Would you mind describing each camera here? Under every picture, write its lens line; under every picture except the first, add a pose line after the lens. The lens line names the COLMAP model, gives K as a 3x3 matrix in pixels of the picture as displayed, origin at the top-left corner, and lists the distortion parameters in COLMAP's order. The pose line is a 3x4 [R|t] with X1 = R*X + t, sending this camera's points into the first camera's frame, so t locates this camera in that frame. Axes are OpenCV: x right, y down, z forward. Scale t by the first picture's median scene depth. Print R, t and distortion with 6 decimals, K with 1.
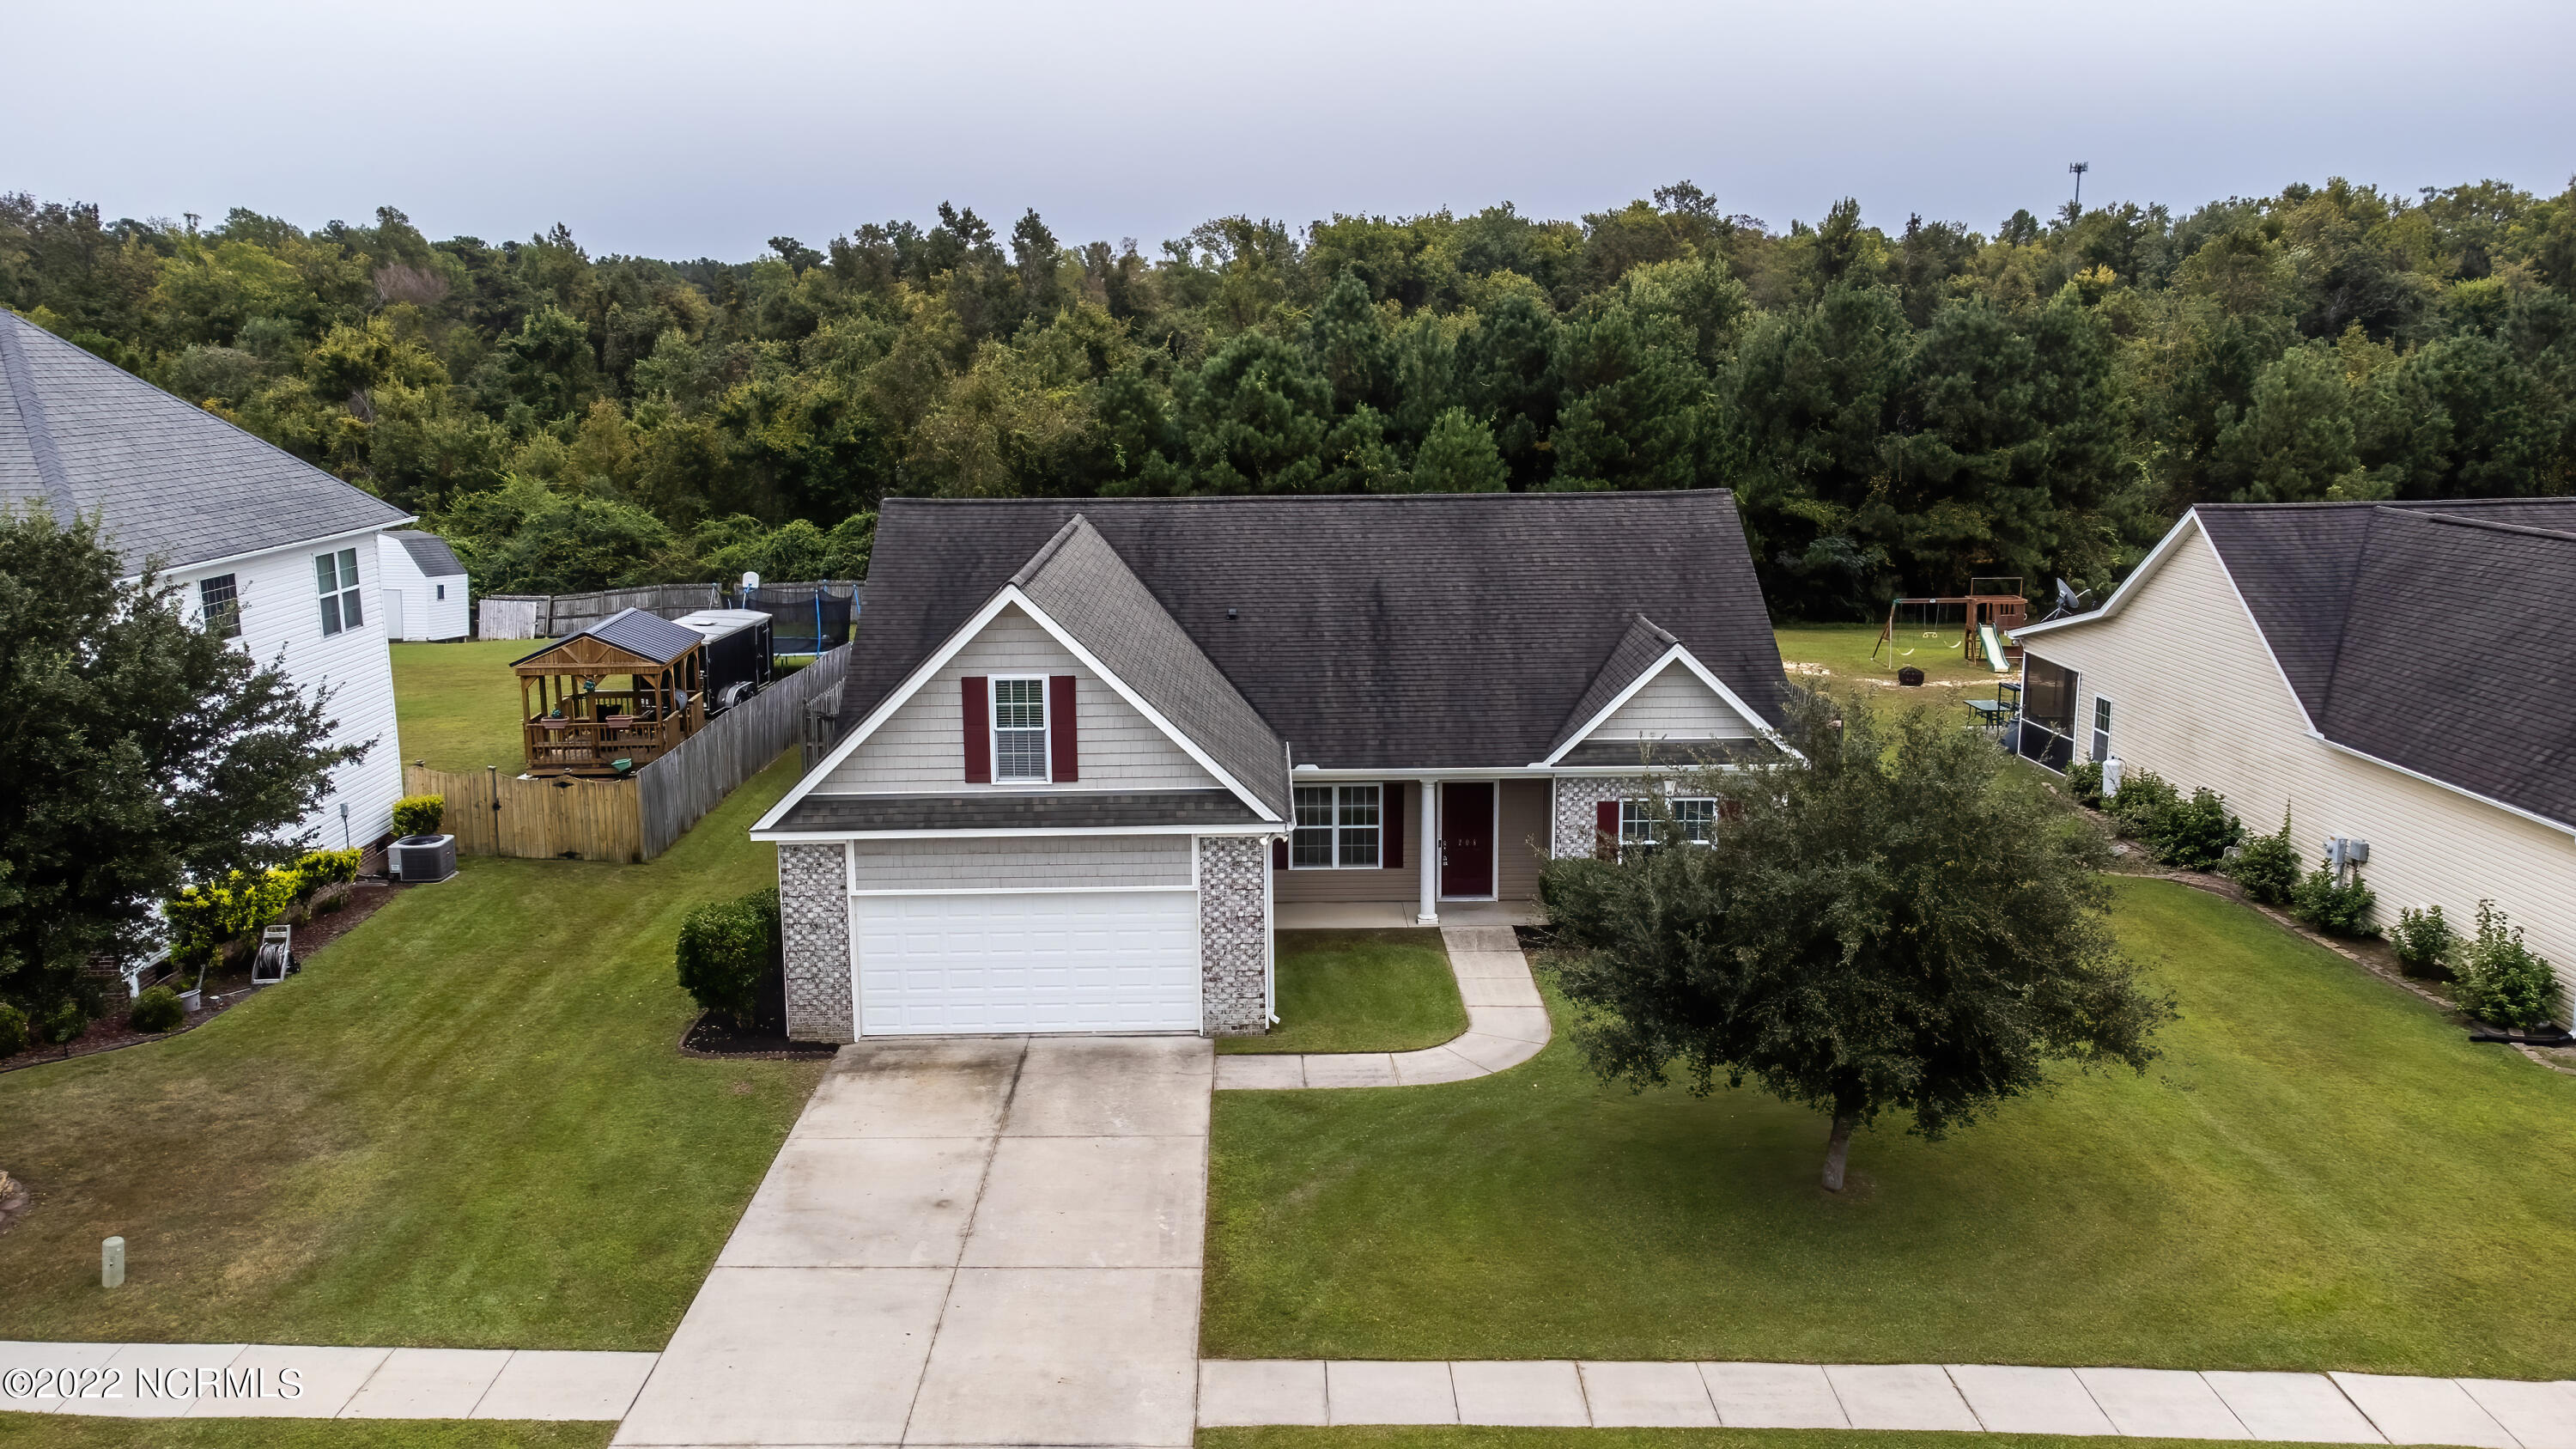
lens RADIAL K [[1944.6, 0, 1282.3], [0, 1944.6, 724.0], [0, 0, 1]] dist [0.005511, 0.097470]
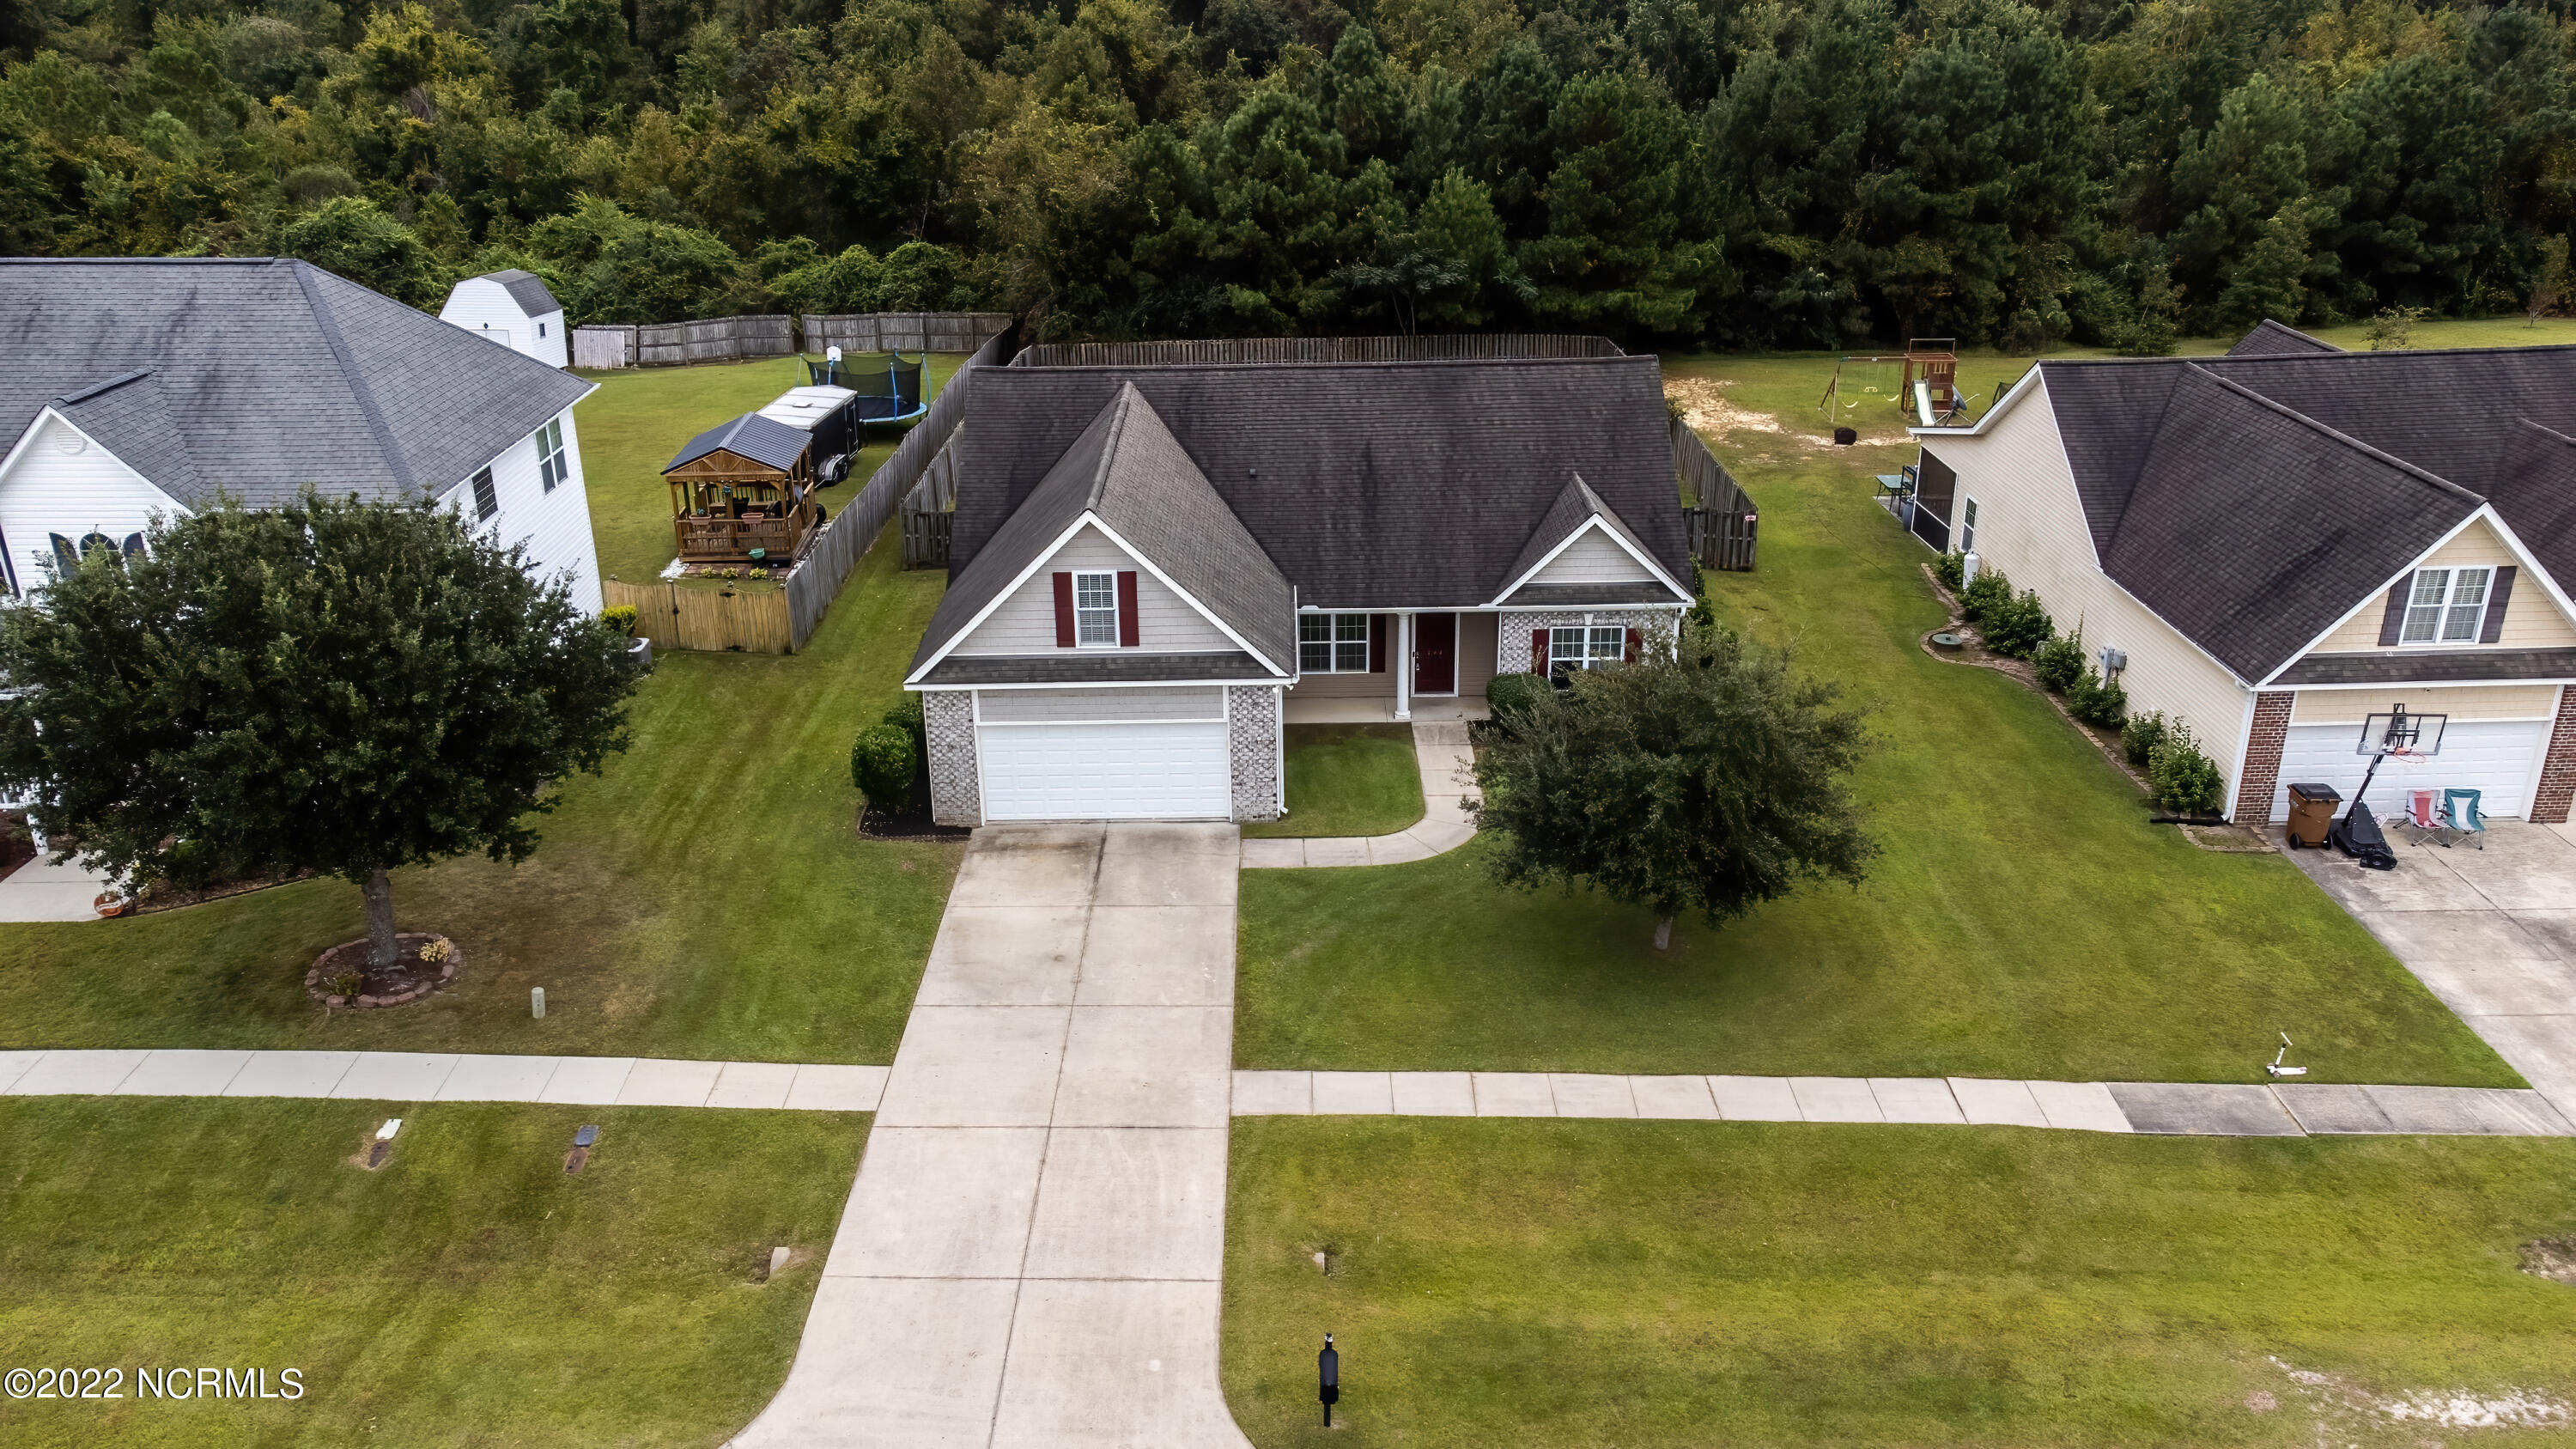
lens RADIAL K [[1934.7, 0, 1281.5], [0, 1934.7, 736.6], [0, 0, 1]] dist [0.044973, 0.012608]
pose [[0.999891, -0.000253, -0.014764, 0.012579], [0.003314, 0.978190, 0.207687, -0.161678], [0.014390, -0.207713, 0.978084, -0.290957]]
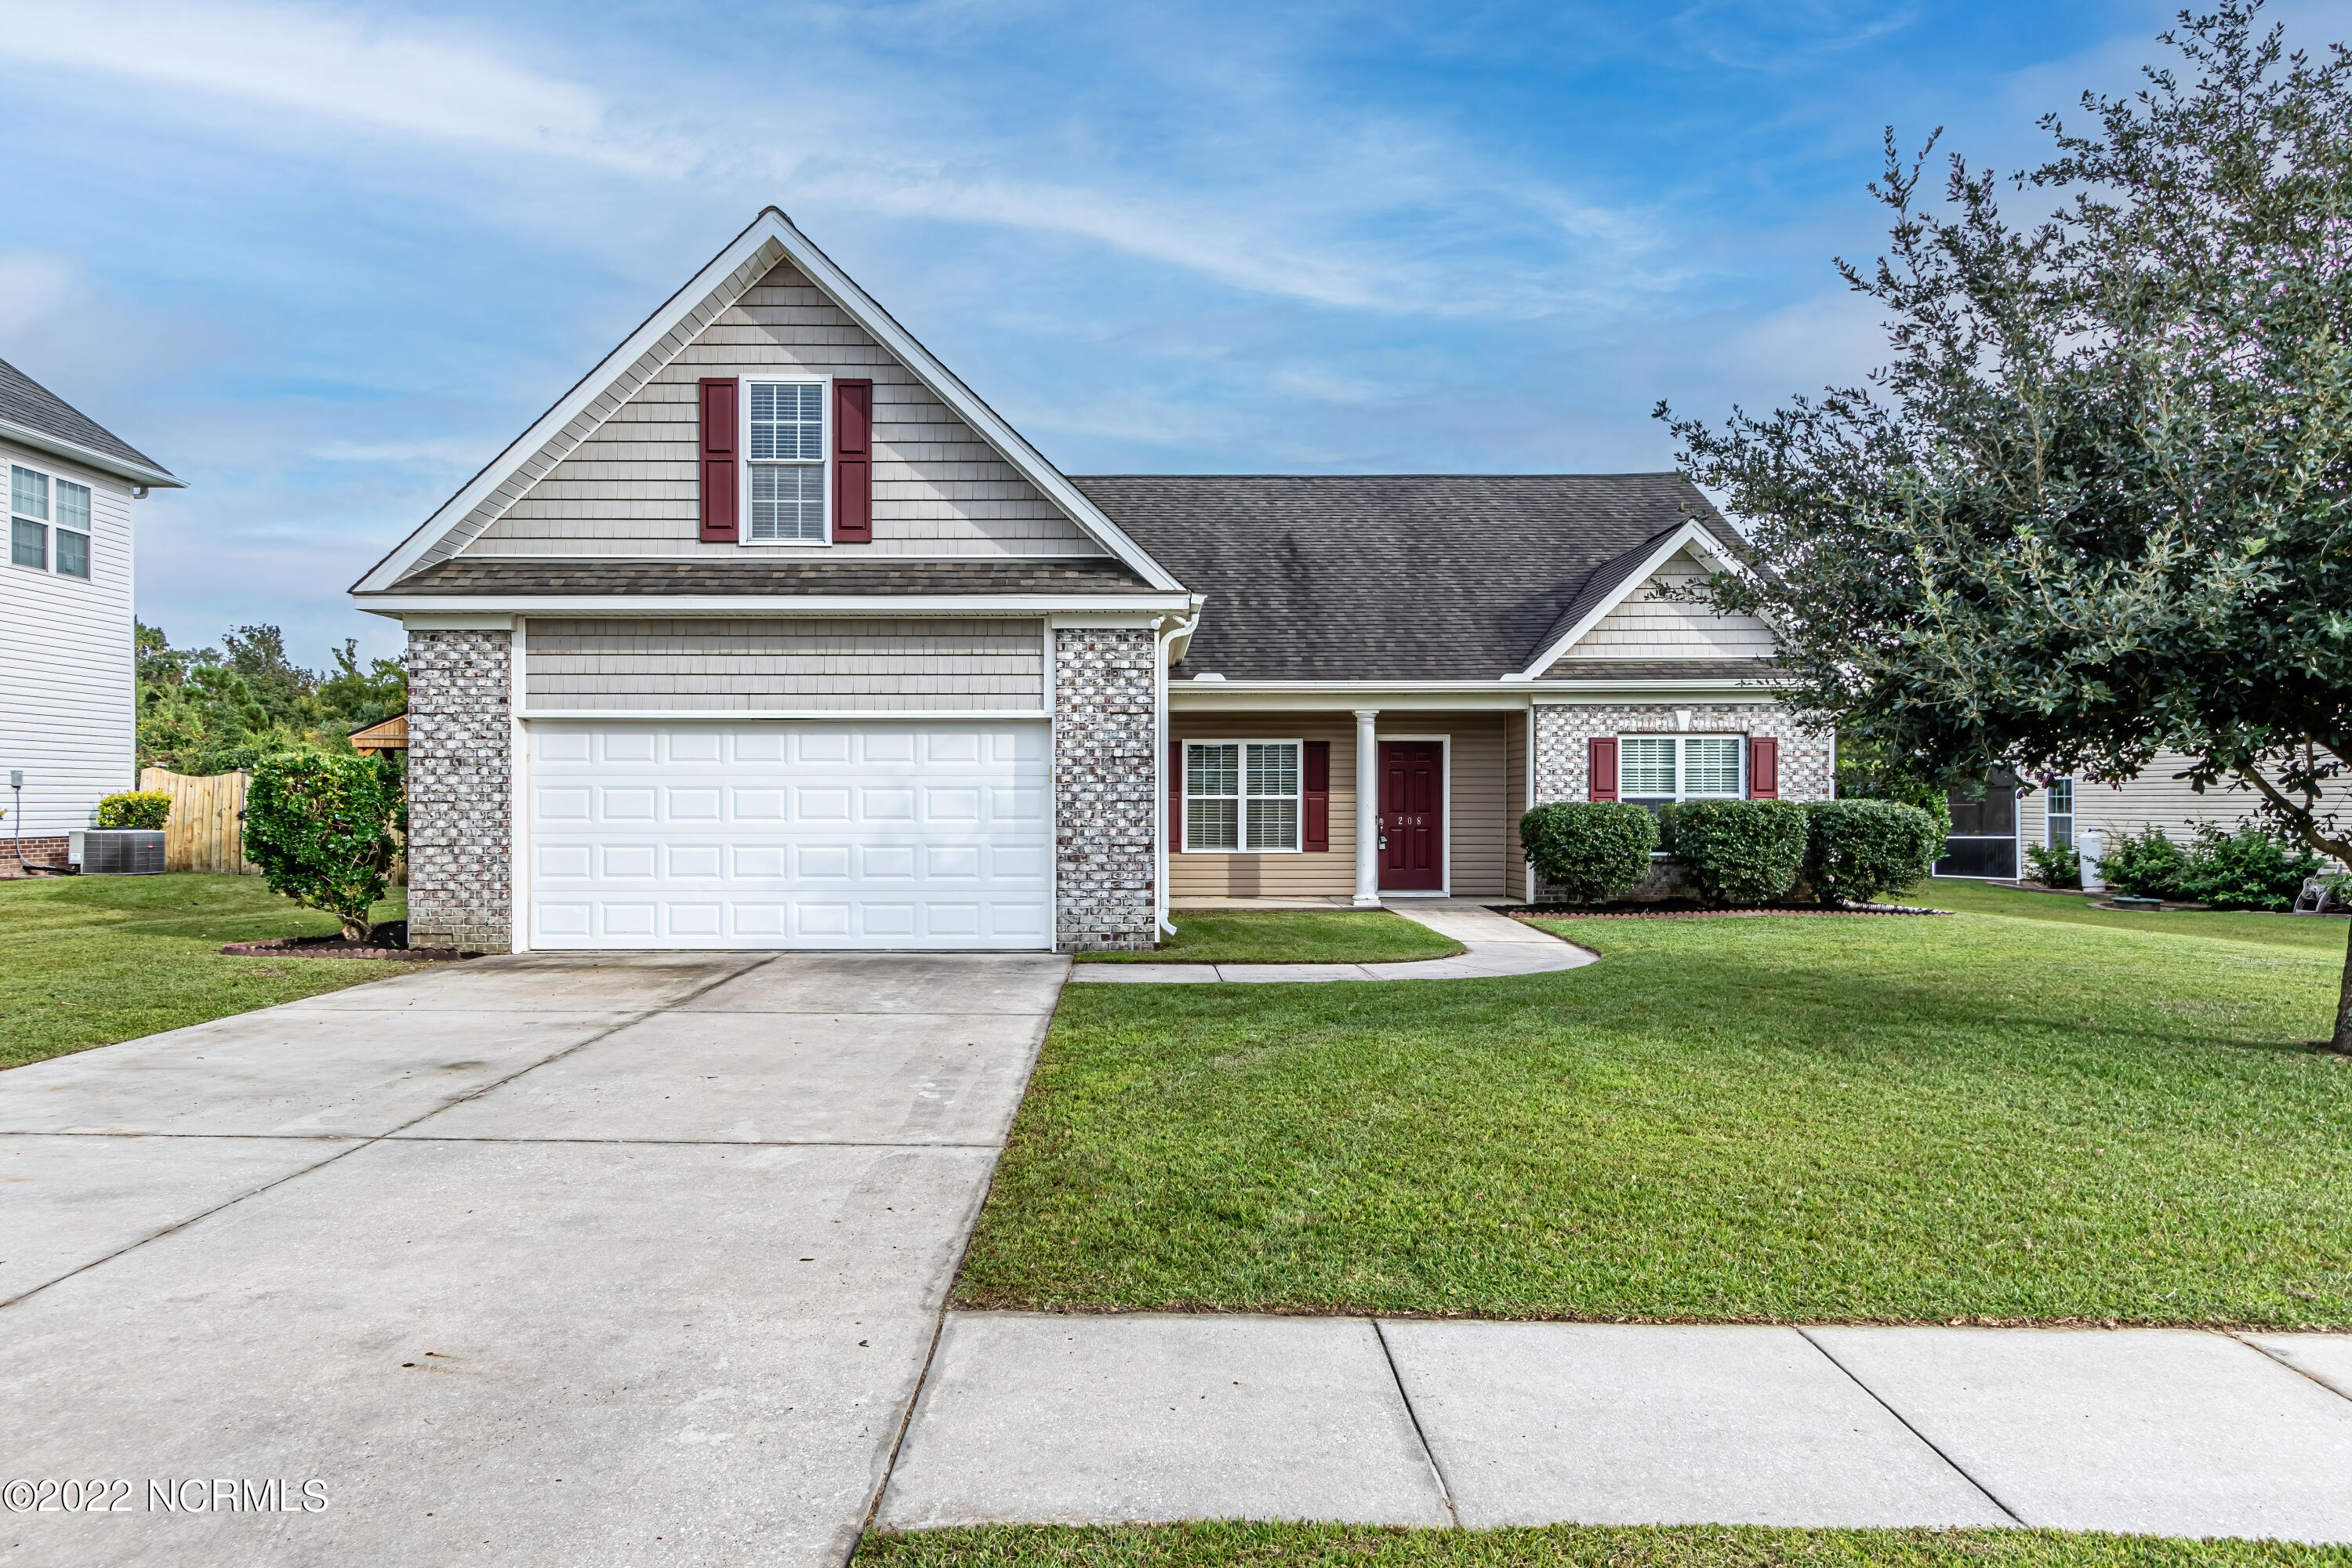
lens RADIAL K [[1393.5, 0, 1156.4], [0, 1393.5, 817.2], [0, 0, 1]] dist [0.002938, 0.001778]
pose [[0.999968, 0.007900, -0.001493, -0.006700], [-0.008040, 0.981423, -0.191688, 0.178121], [-0.000049, 0.191694, 0.981455, 0.473304]]
